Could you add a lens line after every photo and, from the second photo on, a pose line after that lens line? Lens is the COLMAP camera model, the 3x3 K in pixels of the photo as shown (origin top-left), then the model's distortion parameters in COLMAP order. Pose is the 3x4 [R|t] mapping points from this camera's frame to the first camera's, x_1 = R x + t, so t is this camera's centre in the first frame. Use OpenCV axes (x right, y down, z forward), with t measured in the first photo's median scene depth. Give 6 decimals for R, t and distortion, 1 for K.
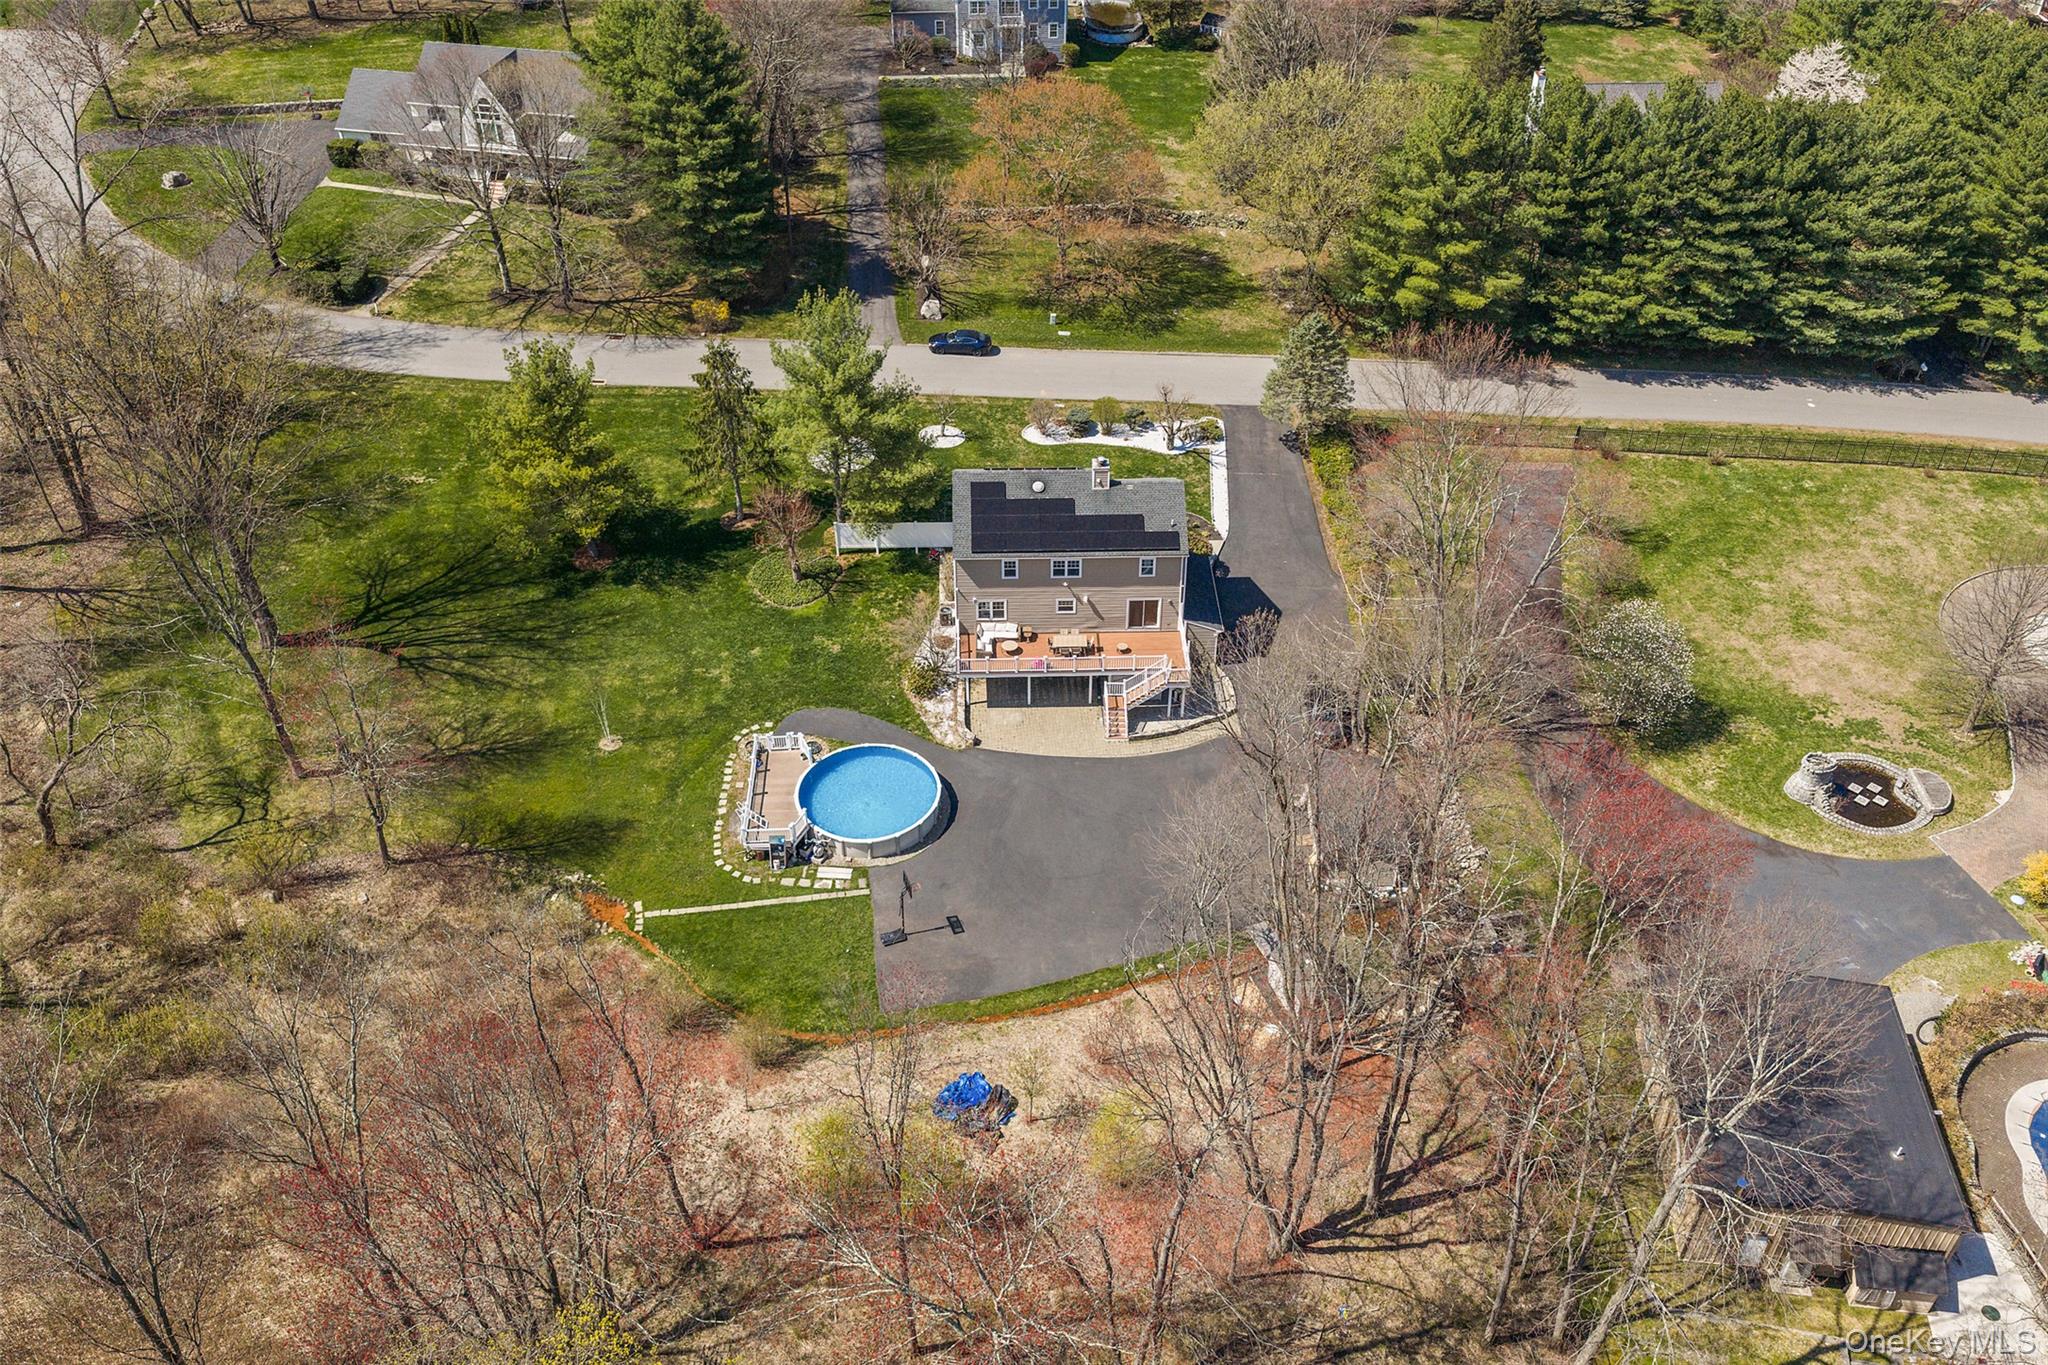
lens RADIAL K [[1706.8, 0, 1024.0], [0, 1706.8, 682.5], [0, 0, 1]] dist [0.000889, -0.001317]
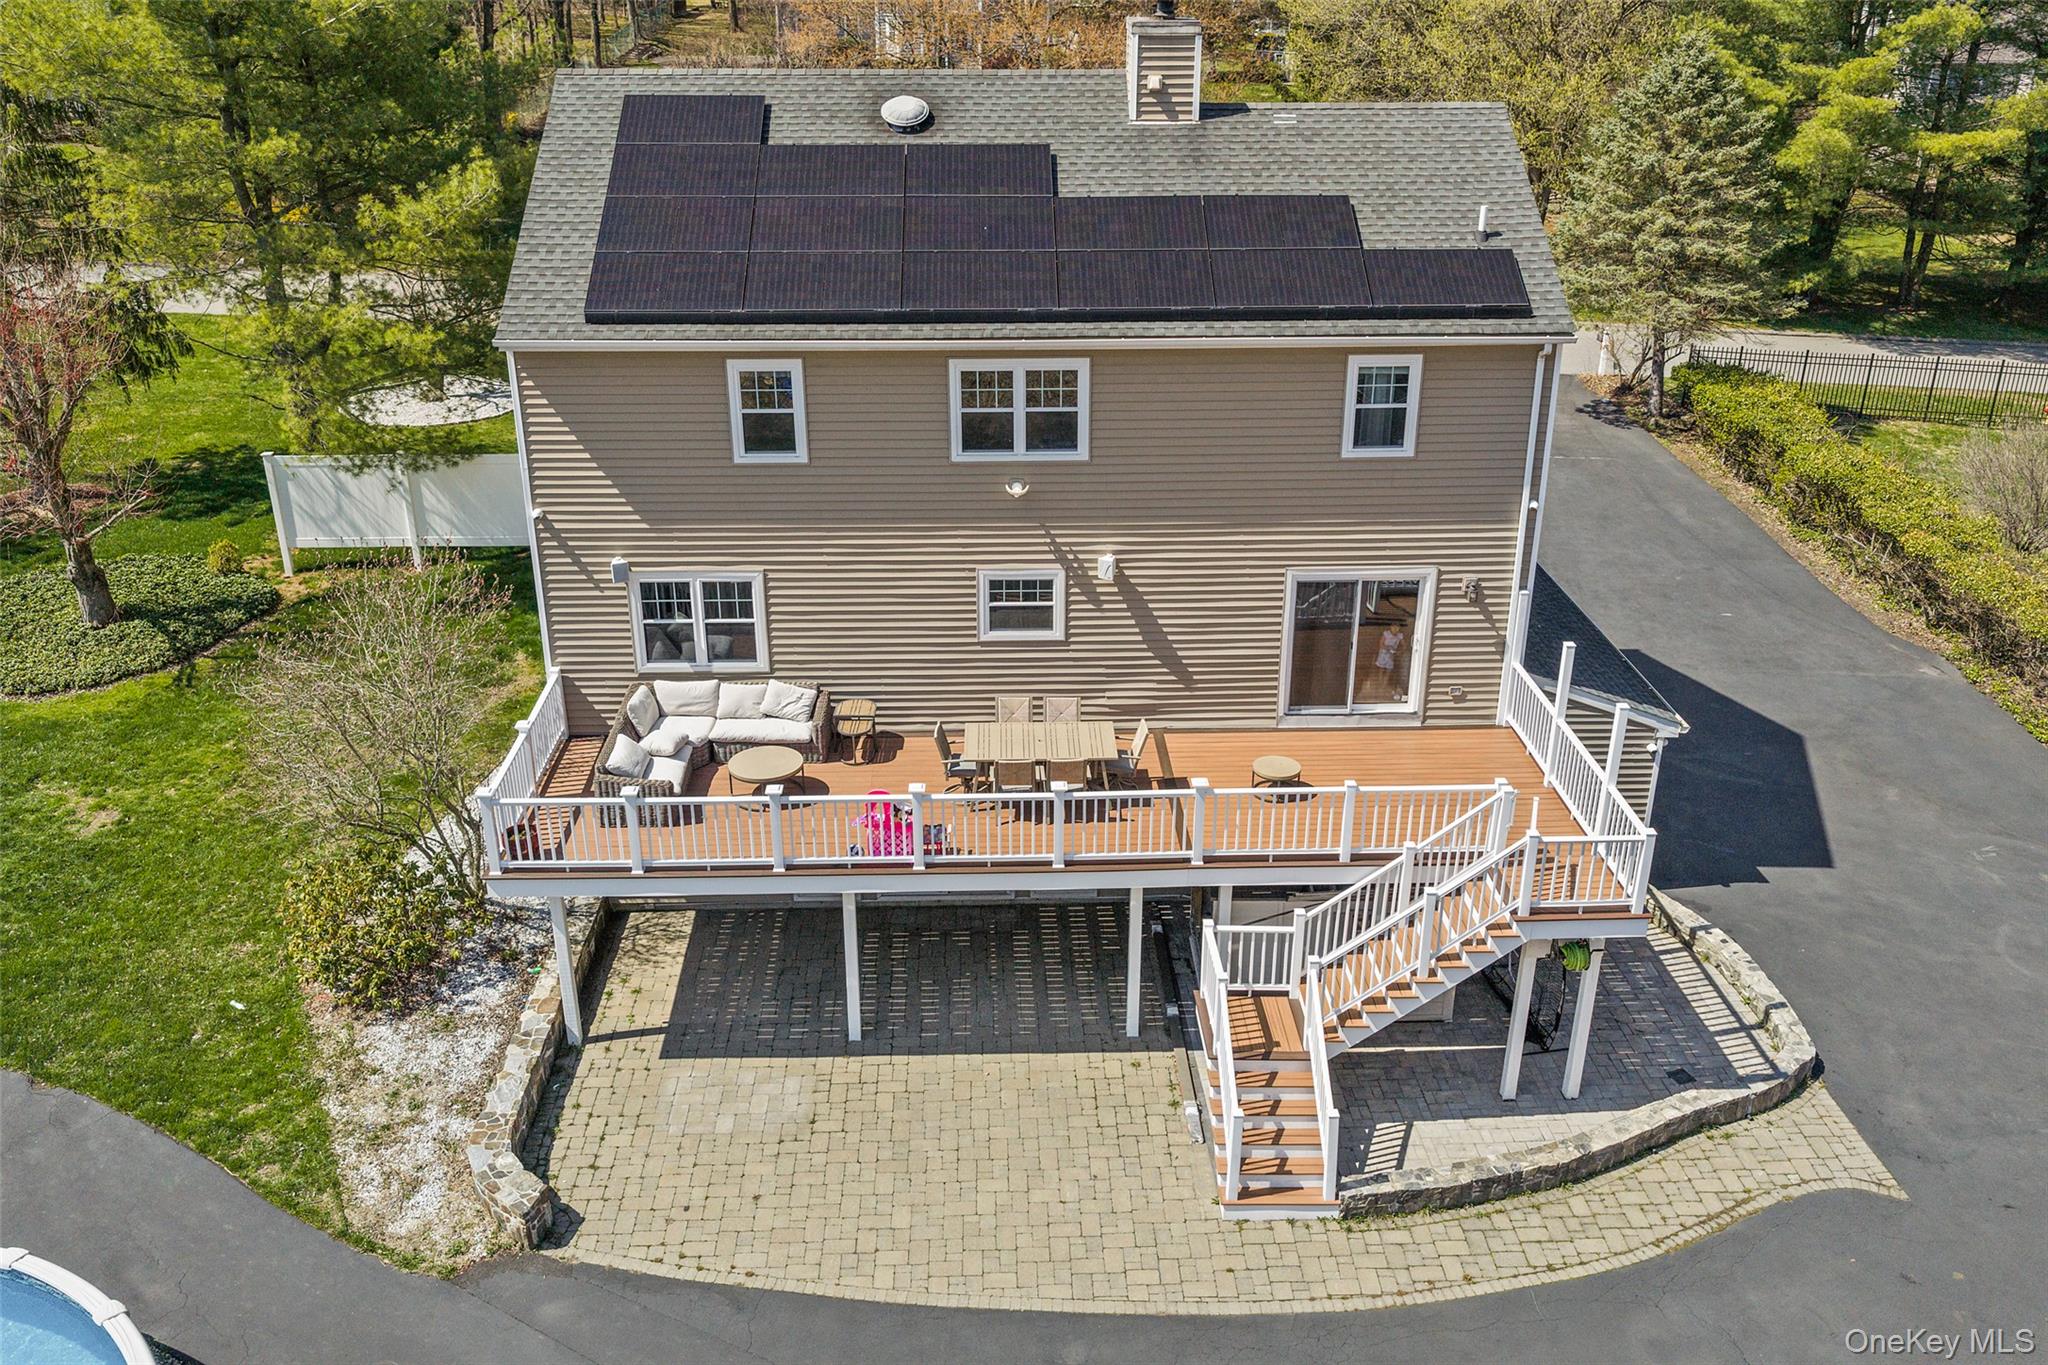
lens RADIAL K [[1706.8, 0, 1024.0], [0, 1706.8, 682.5], [0, 0, 1]] dist [0.000889, -0.001317]
pose [[0.999993, -0.001442, 0.003396, 0.024513], [0.002237, 0.968930, -0.247327, 0.022940], [-0.002934, 0.247333, 0.968926, 0.793042]]
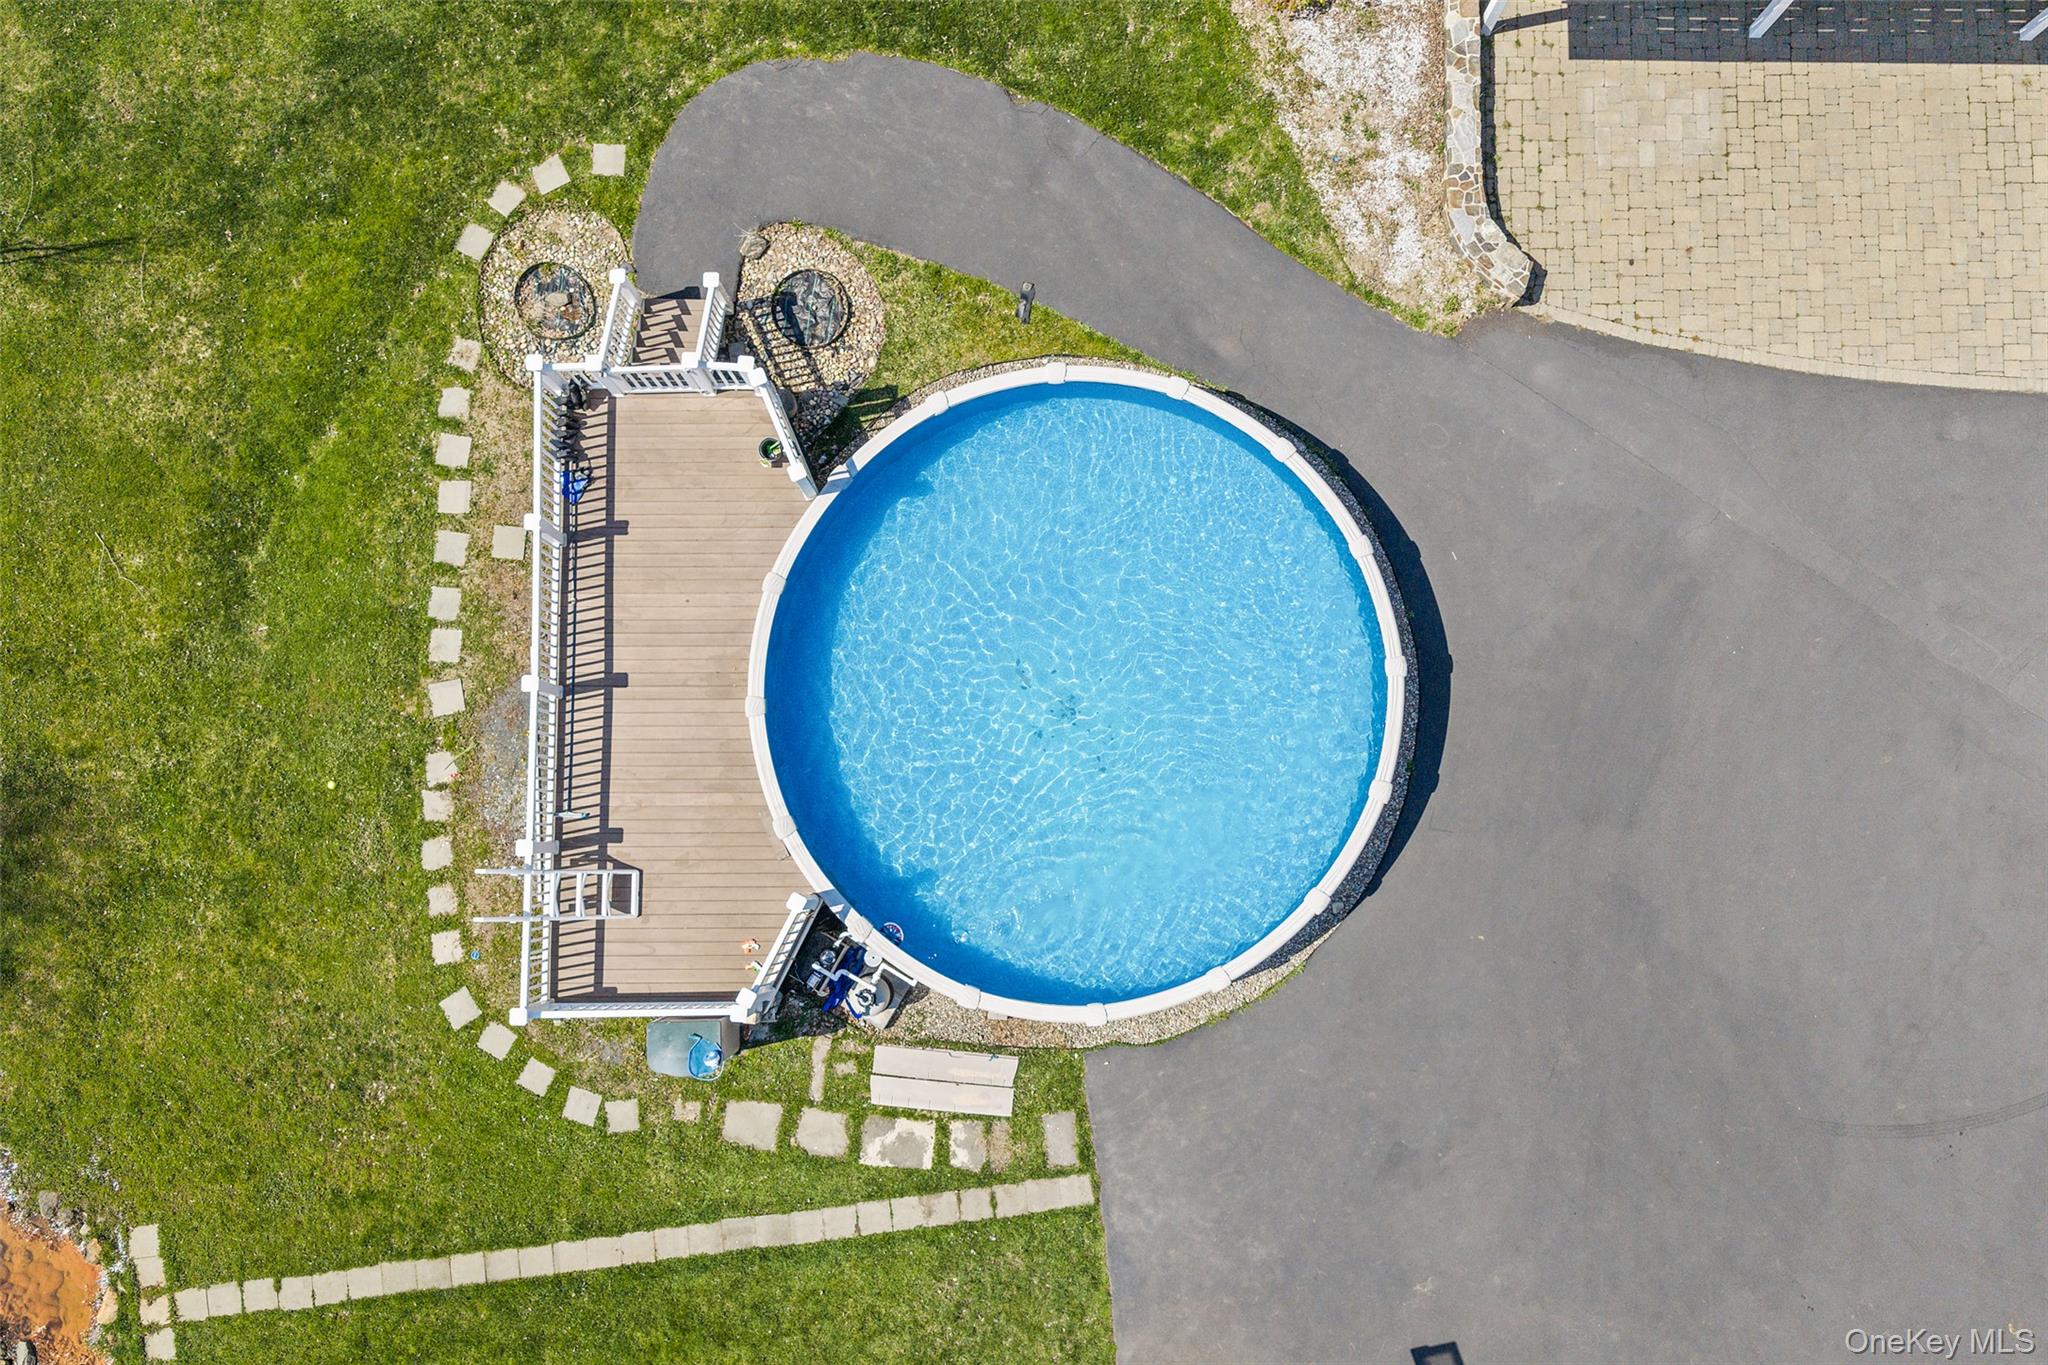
lens RADIAL K [[1706.8, 0, 1024.0], [0, 1706.8, 682.5], [0, 0, 1]] dist [0.000889, -0.001317]
pose [[0.999417, 0.033182, -0.008013, -0.090620], [-0.017058, 0.688801, 0.724750, -0.092141], [0.029567, -0.724191, 0.688965, 0.796598]]
